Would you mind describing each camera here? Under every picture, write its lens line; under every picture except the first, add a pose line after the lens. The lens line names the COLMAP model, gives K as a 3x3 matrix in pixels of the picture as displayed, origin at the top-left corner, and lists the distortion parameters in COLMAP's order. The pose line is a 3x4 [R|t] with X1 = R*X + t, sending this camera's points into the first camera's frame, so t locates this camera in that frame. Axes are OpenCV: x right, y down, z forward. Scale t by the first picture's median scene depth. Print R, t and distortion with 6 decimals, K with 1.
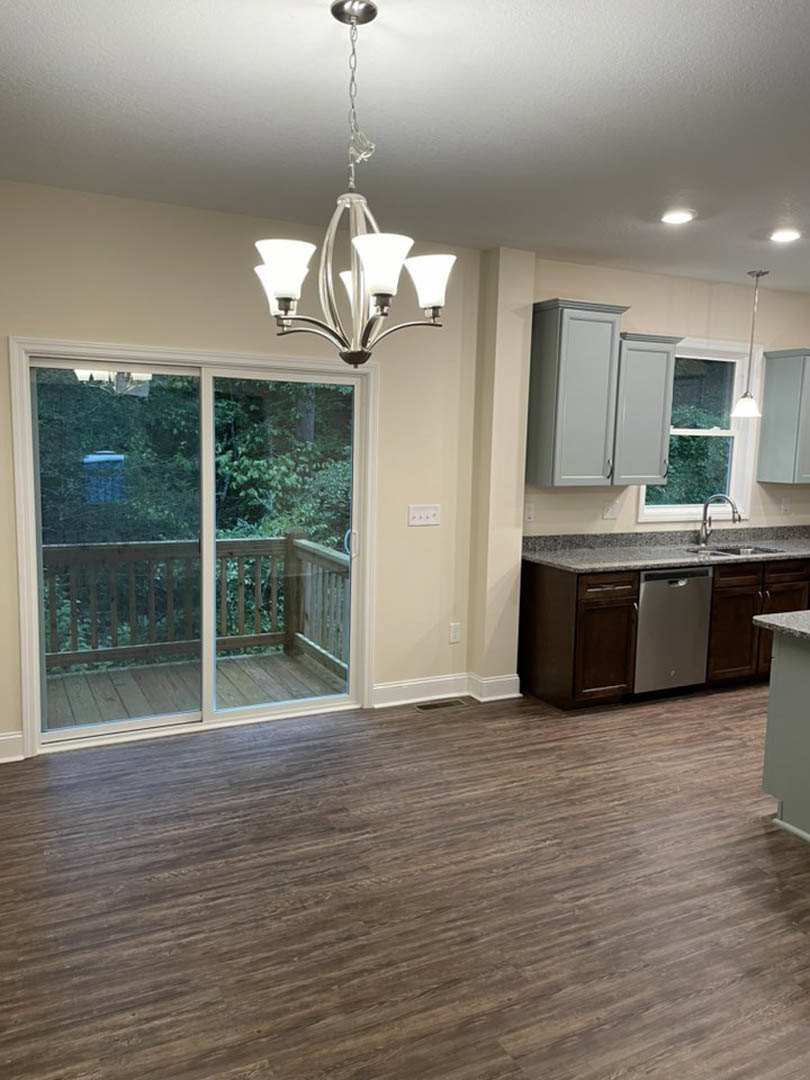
lens RADIAL K [[803.6, 0, 411.2], [0, 803.6, 538.9], [0, 0, 1]] dist [0.083327, -0.106581]
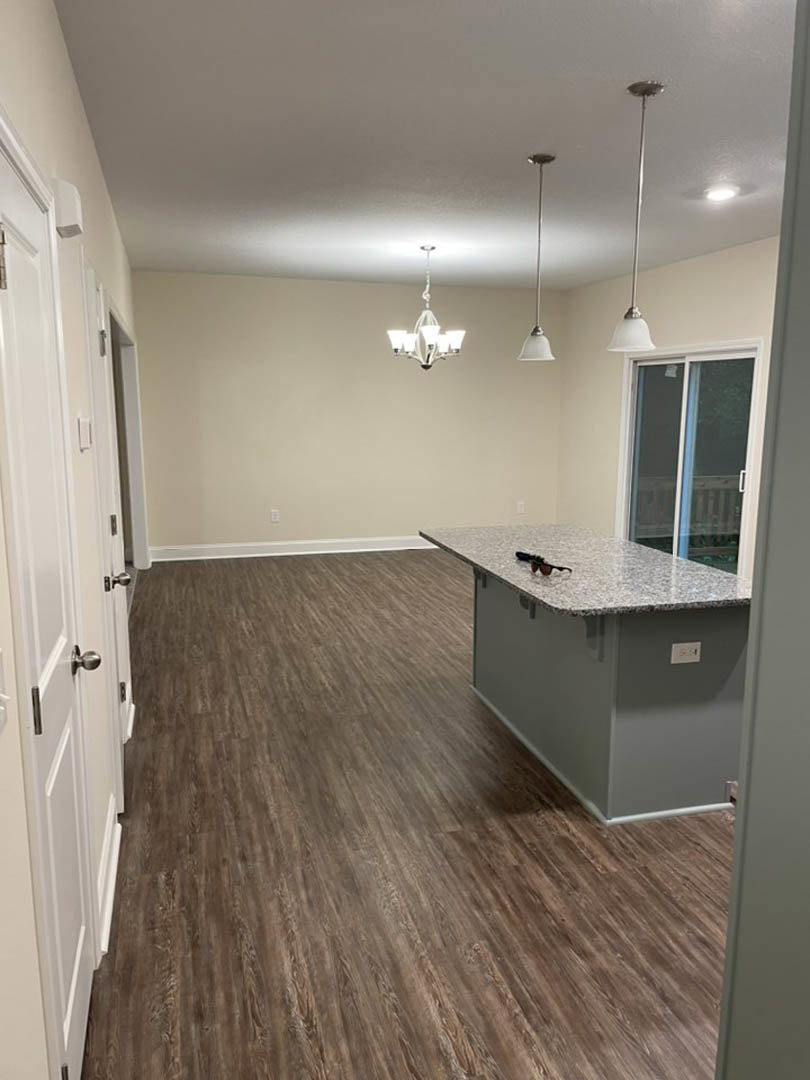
lens RADIAL K [[803.6, 0, 411.2], [0, 803.6, 538.9], [0, 0, 1]] dist [0.083327, -0.106581]
pose [[-0.181146, 0.143396, -0.972946, 1.392980], [-0.139332, 0.975592, 0.169727, -0.053442], [0.973536, 0.166308, -0.156745, 0.749026]]
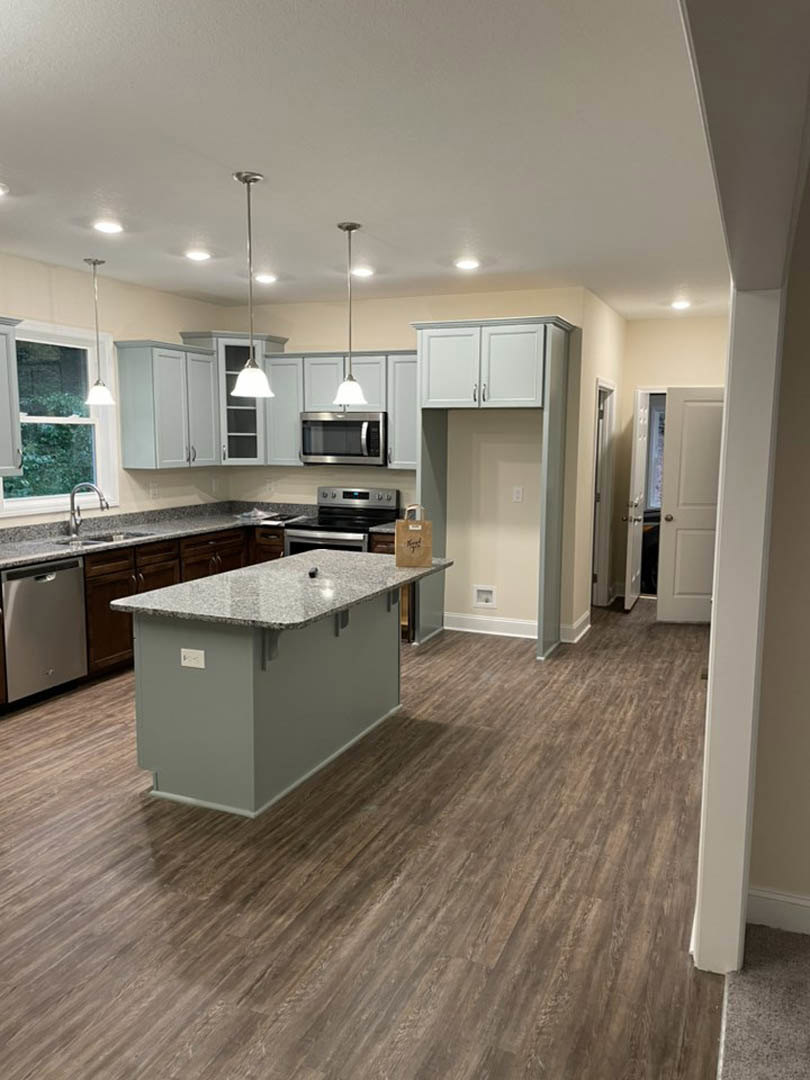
lens RADIAL K [[803.6, 0, 411.2], [0, 803.6, 538.9], [0, 0, 1]] dist [0.083327, -0.106581]
pose [[0.765860, -0.102335, 0.634812, 0.056168], [0.092957, 0.994504, 0.048173, 0.002371], [-0.636252, 0.022117, 0.771164, -0.015840]]
